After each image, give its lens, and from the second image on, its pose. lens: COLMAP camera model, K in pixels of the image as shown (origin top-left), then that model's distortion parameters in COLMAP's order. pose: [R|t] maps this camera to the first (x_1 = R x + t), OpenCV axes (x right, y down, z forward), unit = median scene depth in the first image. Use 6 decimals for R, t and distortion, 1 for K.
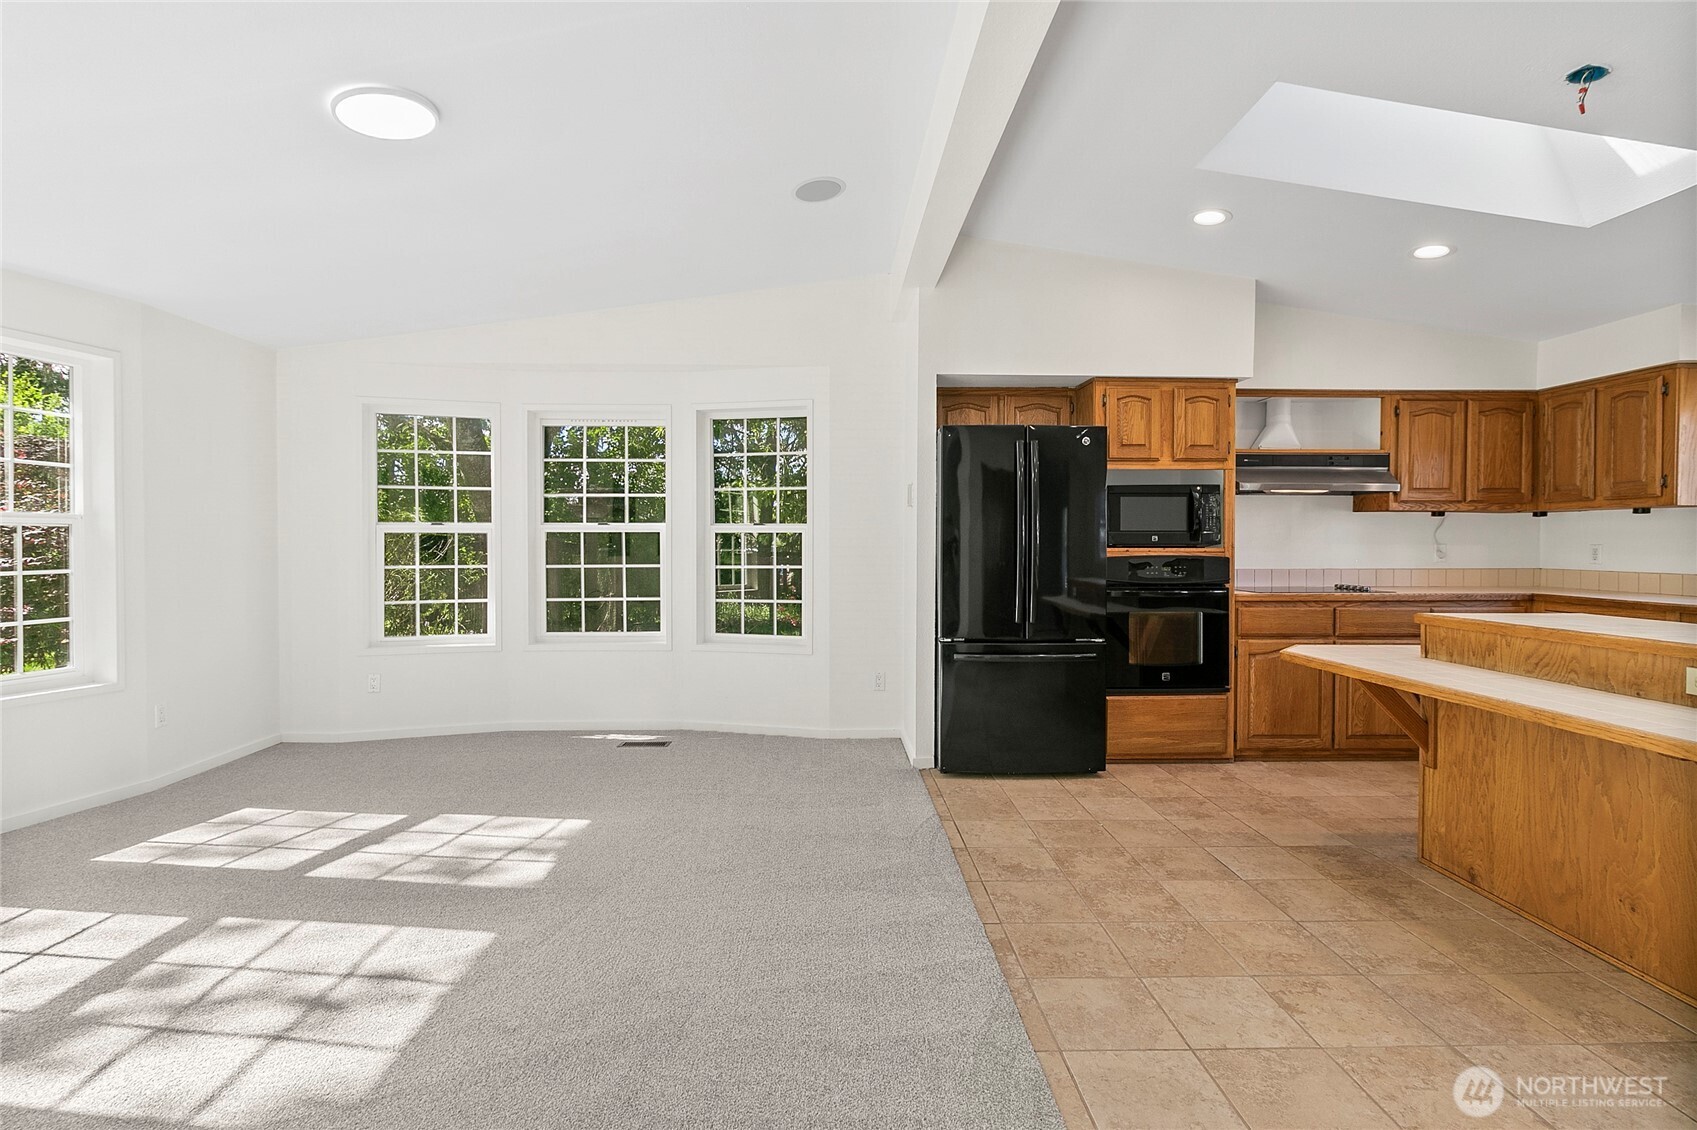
lens RADIAL K [[788.7, 0, 847.5], [0, 788.7, 552.9], [0, 0, 1]] dist [0.004308, -0.001407]
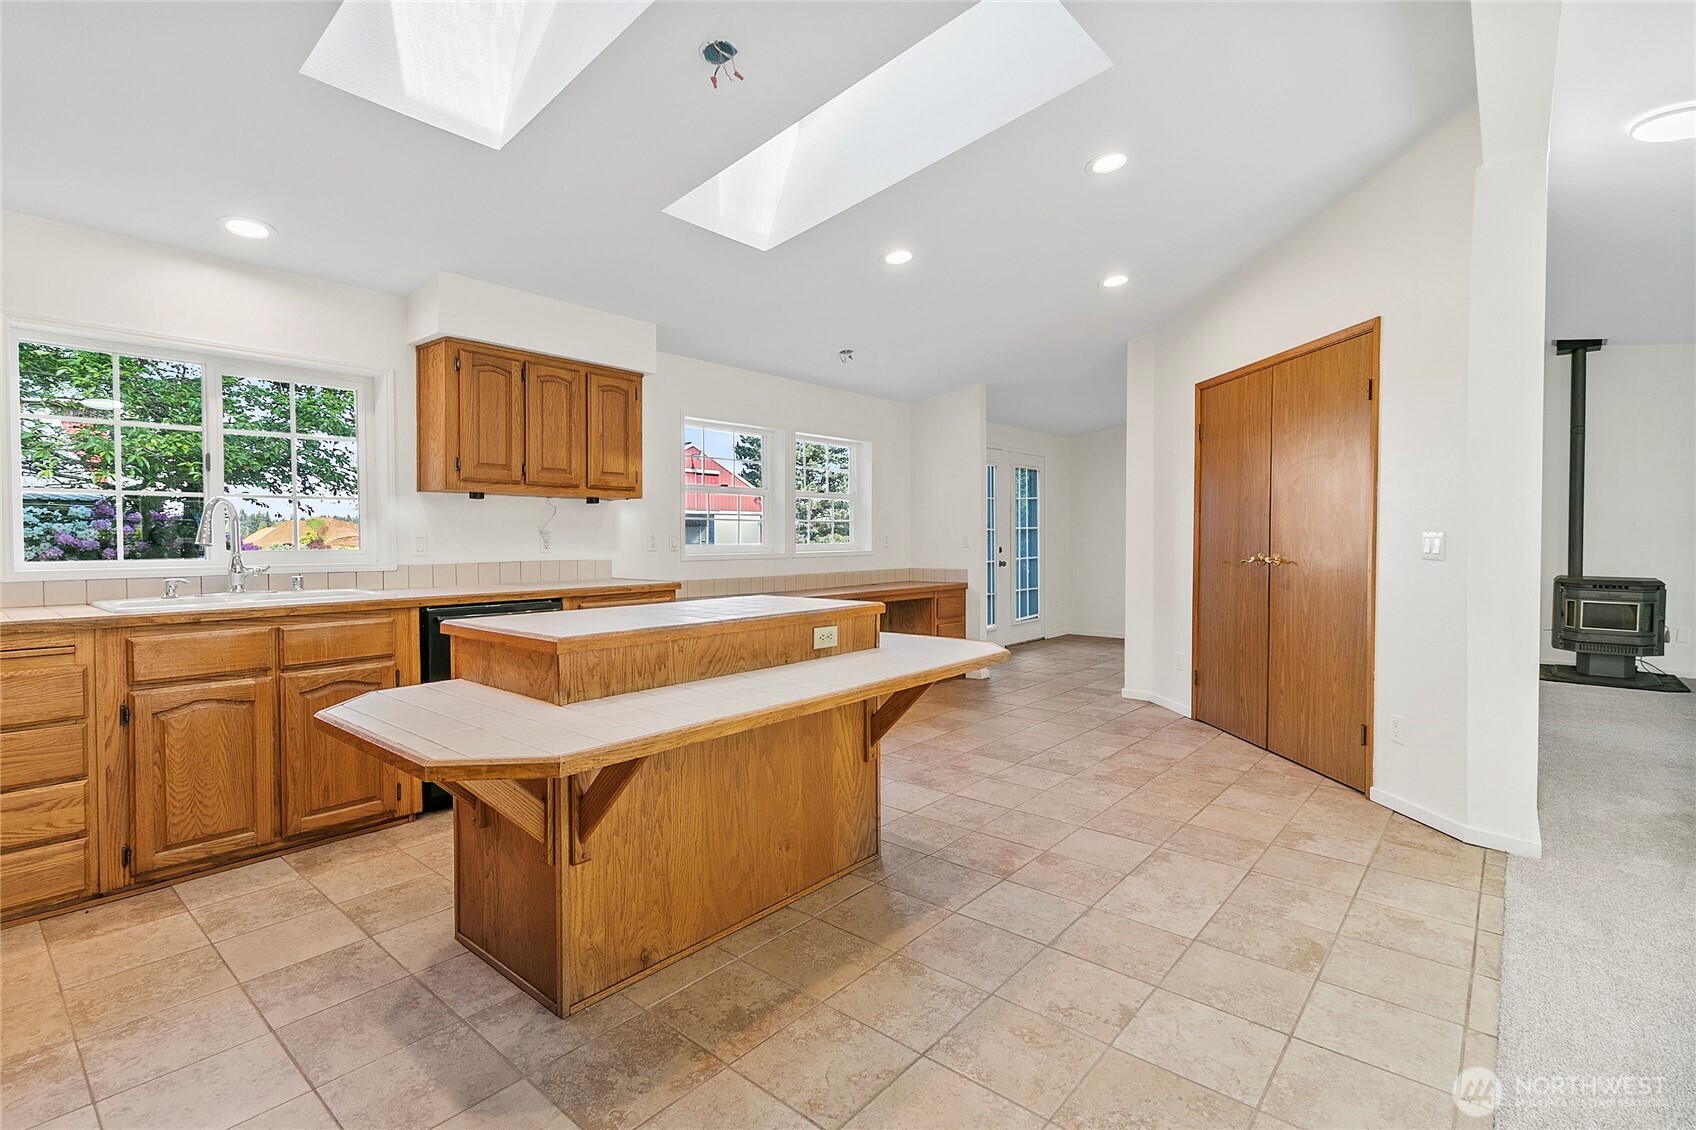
lens RADIAL K [[788.3, 0, 849.1], [0, 788.3, 556.1], [0, 0, 1]] dist [0.004308, -0.001407]
pose [[-0.743568, -0.019868, 0.668365, 0.084318], [0.005483, 0.999344, 0.035806, -0.008218], [-0.668638, 0.030288, -0.742971, 0.910382]]
